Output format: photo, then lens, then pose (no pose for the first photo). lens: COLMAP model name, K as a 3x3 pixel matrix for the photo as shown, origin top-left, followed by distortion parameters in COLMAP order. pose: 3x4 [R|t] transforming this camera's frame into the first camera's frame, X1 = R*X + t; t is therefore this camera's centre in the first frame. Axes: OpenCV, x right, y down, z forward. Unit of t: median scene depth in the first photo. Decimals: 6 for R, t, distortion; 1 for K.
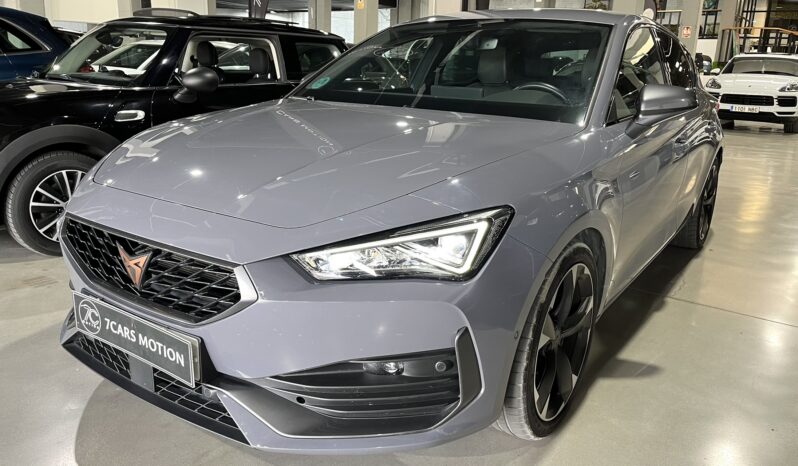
lens RADIAL K [[604.9, 0, 409.2], [0, 604.9, 243.9], [0, 0, 1]] dist [0.044060, -0.067358]
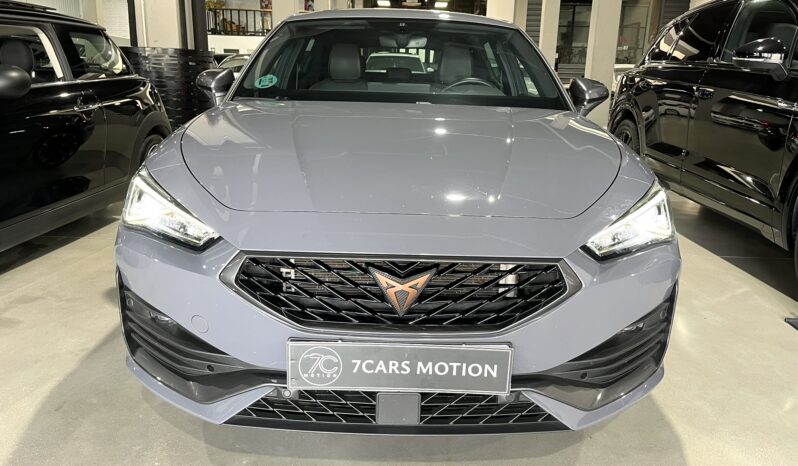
lens RADIAL K [[604.9, 0, 409.2], [0, 604.9, 243.9], [0, 0, 1]] dist [0.044060, -0.067358]
pose [[0.816360, -0.168264, 0.552488, -0.875485], [0.162629, 0.984883, 0.059651, -0.078266], [-0.554173, 0.041154, 0.831383, 0.233901]]
